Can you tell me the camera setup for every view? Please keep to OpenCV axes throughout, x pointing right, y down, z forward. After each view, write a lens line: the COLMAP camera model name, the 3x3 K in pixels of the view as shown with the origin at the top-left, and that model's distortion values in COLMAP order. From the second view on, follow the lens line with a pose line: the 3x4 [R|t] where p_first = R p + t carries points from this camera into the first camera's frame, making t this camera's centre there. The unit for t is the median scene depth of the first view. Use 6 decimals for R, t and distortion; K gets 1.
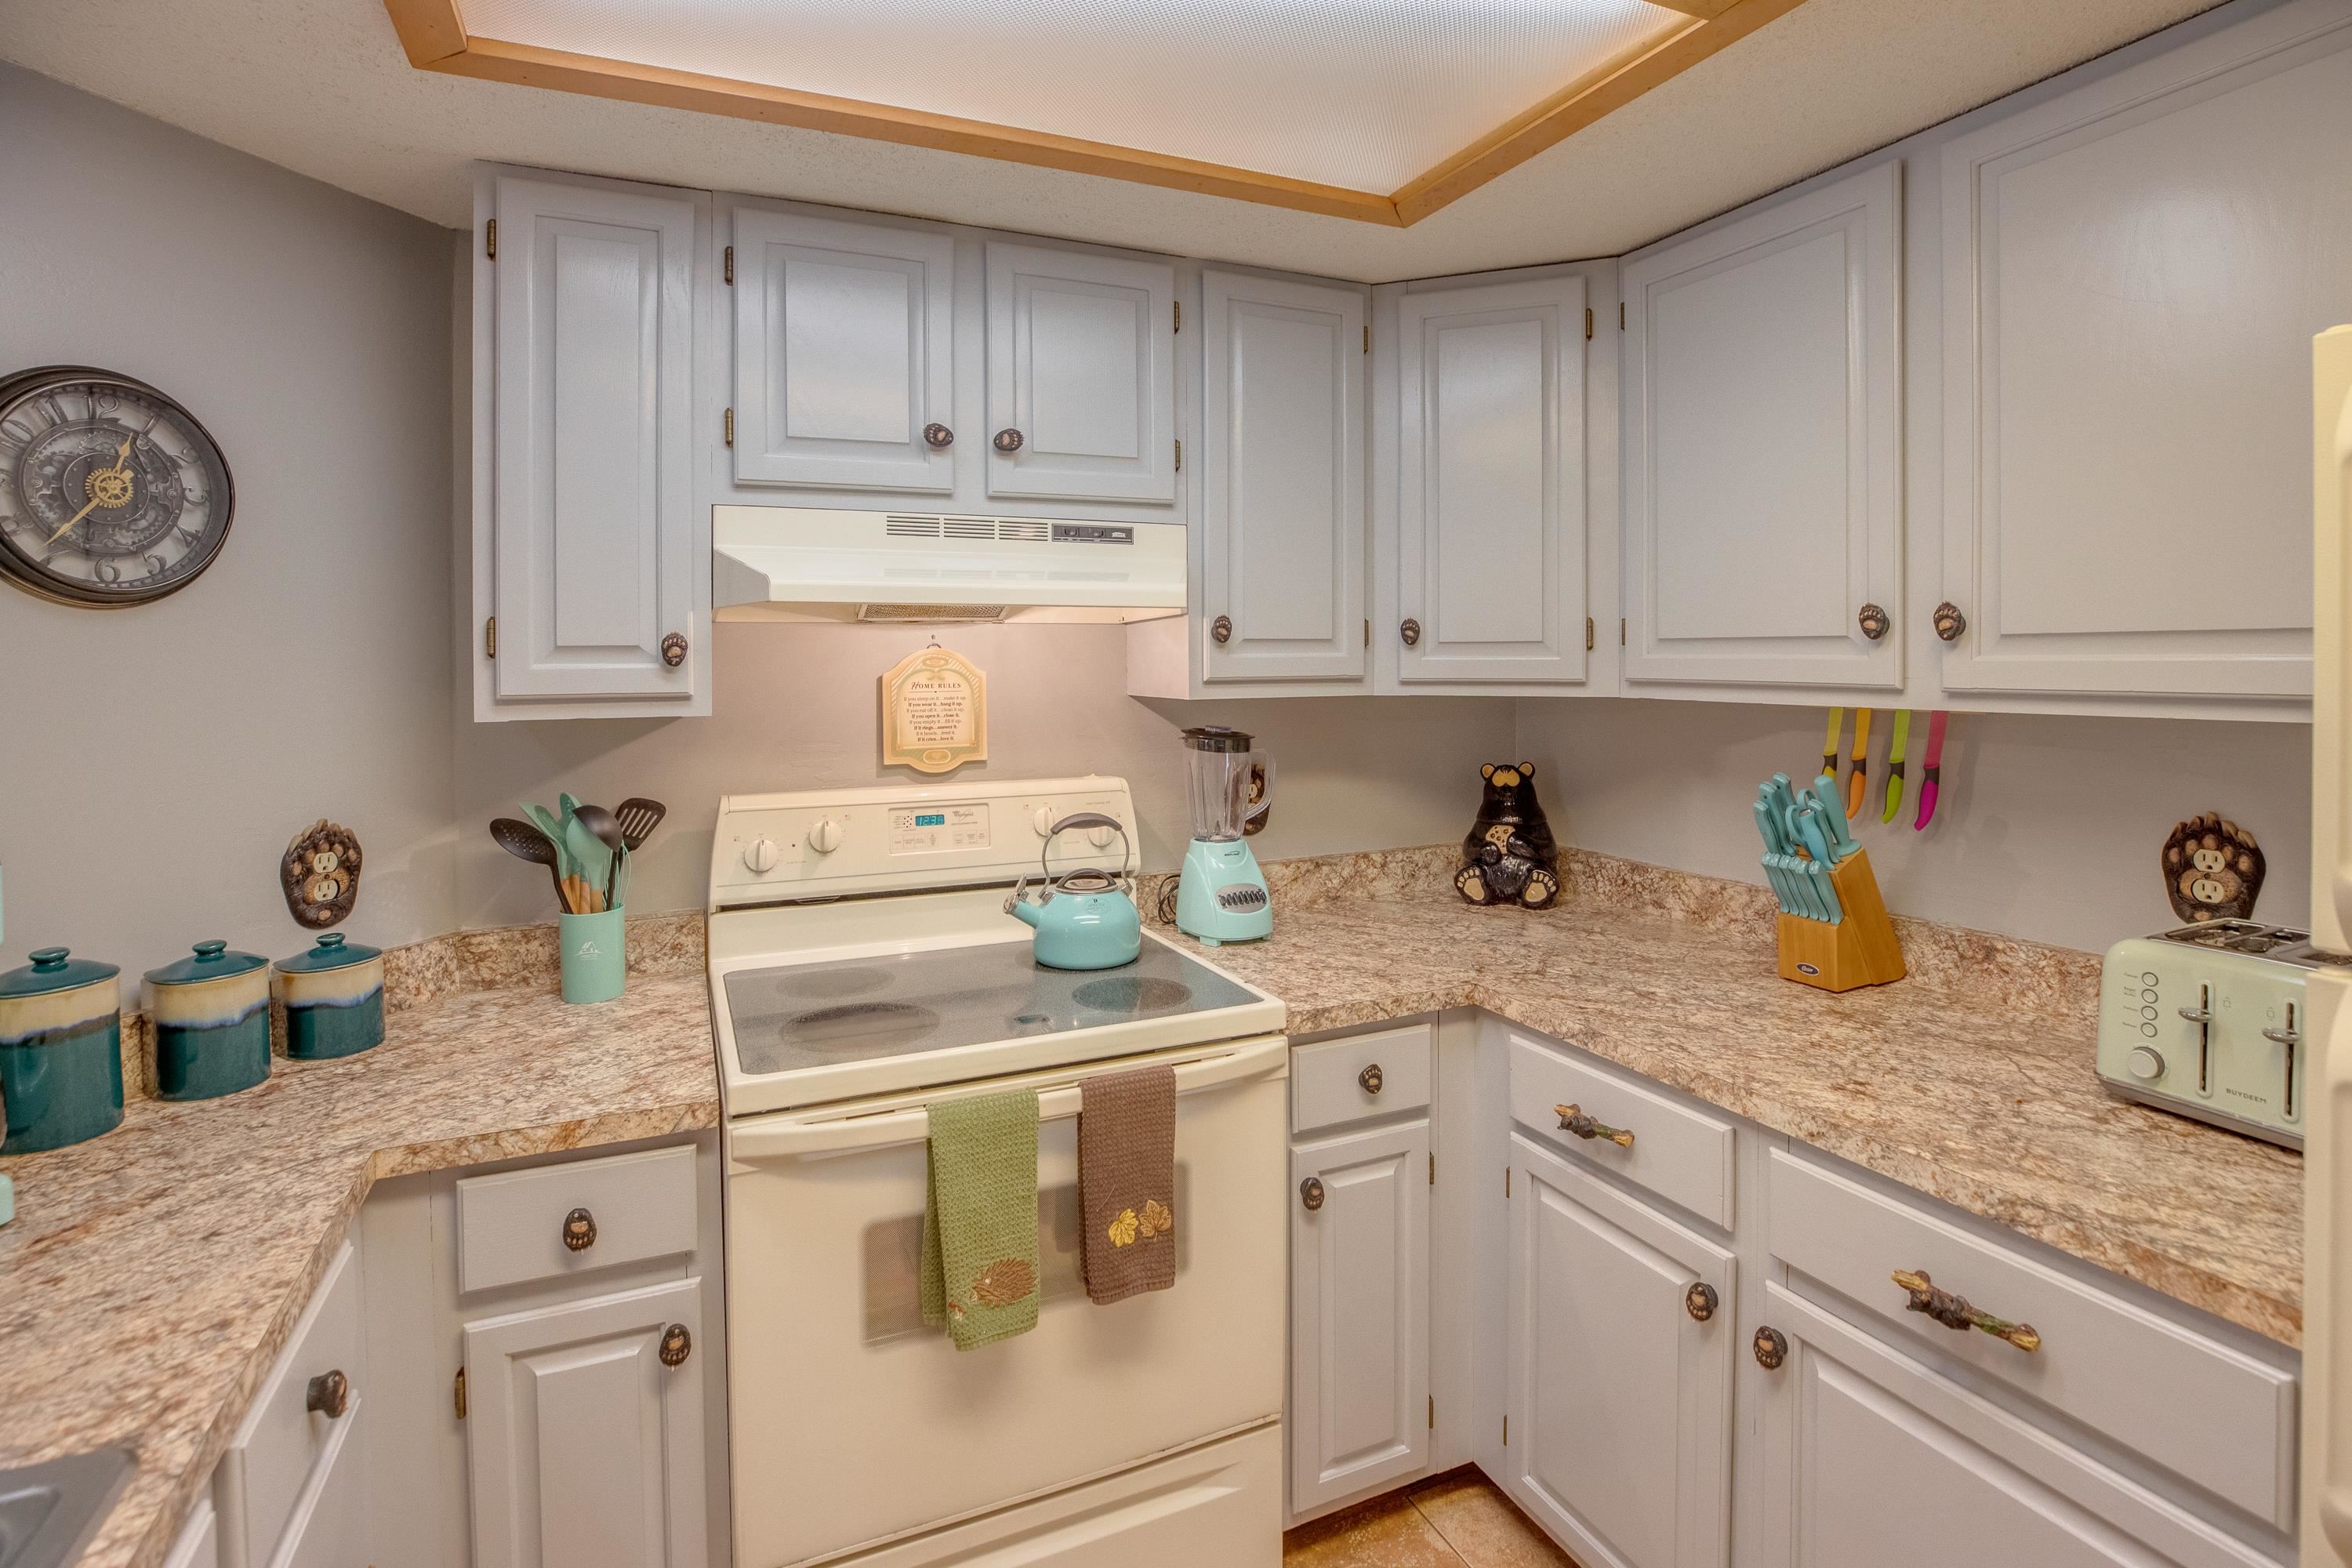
lens RADIAL K [[1143.1, 0, 1176.9], [0, 1143.1, 670.7], [0, 0, 1]] dist [-0.026115, 0.001374]
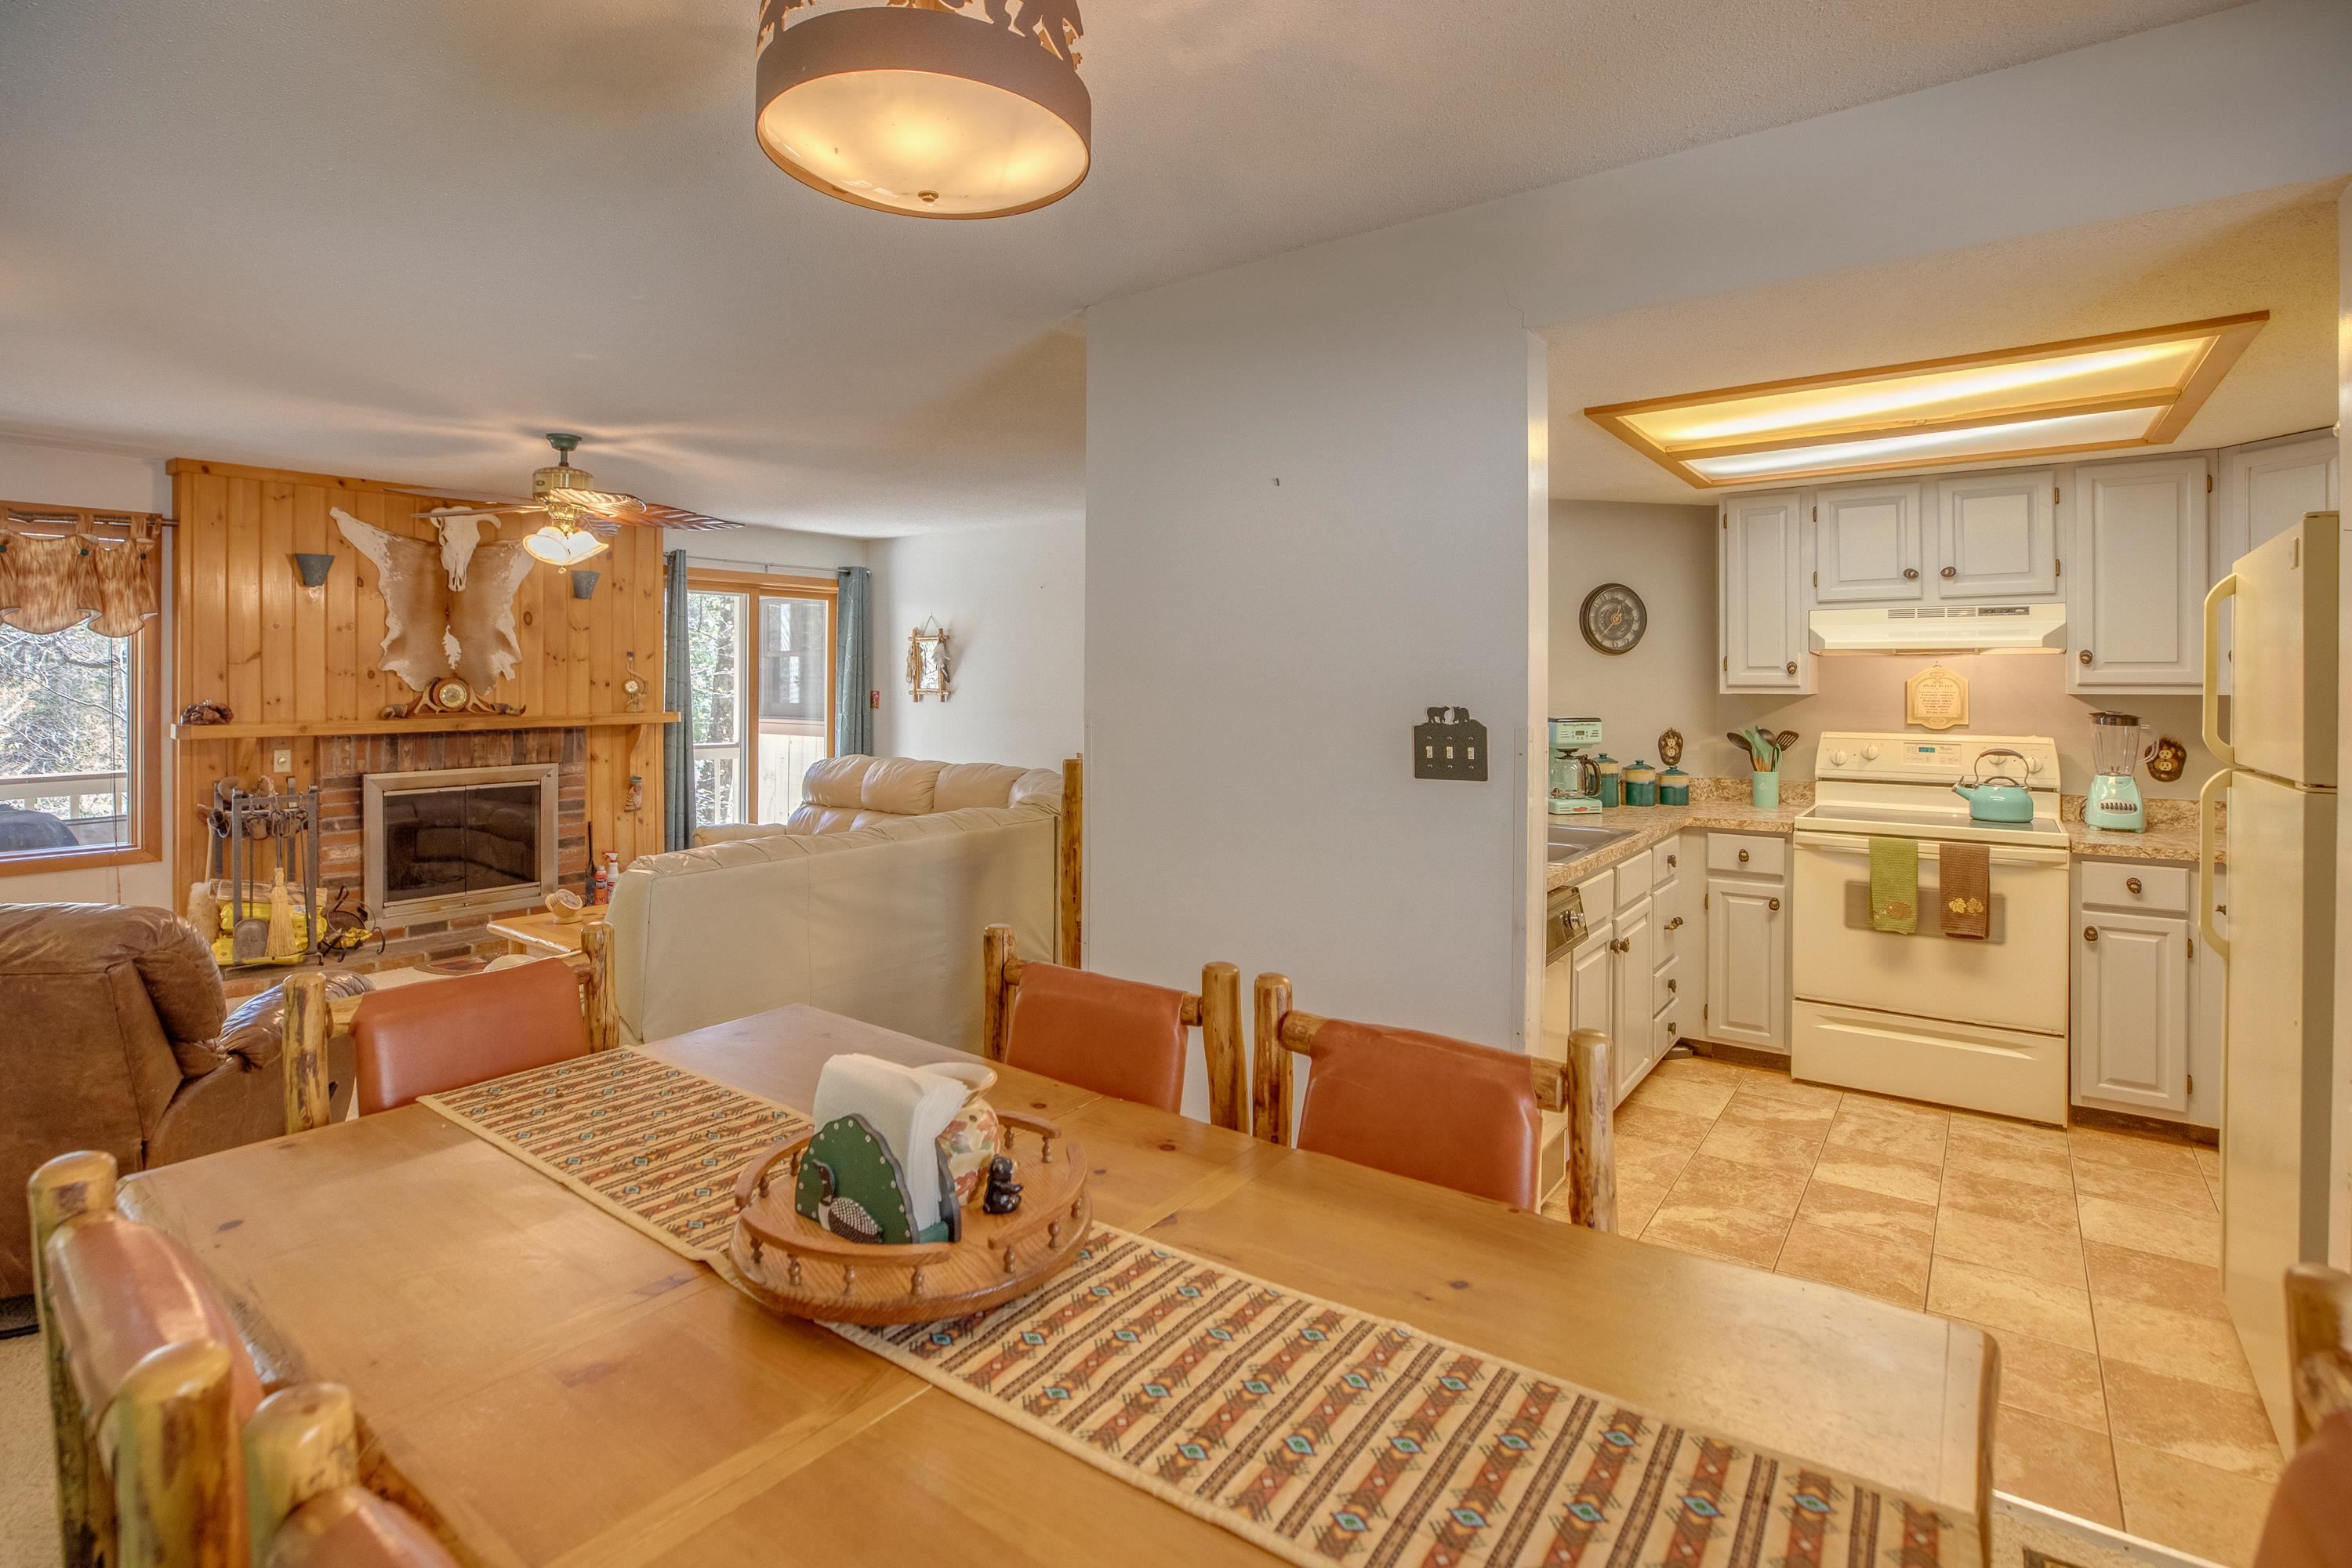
lens RADIAL K [[1143.1, 0, 1176.9], [0, 1143.1, 670.7], [0, 0, 1]] dist [-0.026115, 0.001374]
pose [[0.502352, 0.001222, -0.864663, 1.030574], [-0.016576, 0.999829, -0.008217, 0.030658], [0.864504, 0.018461, 0.502286, -1.430836]]
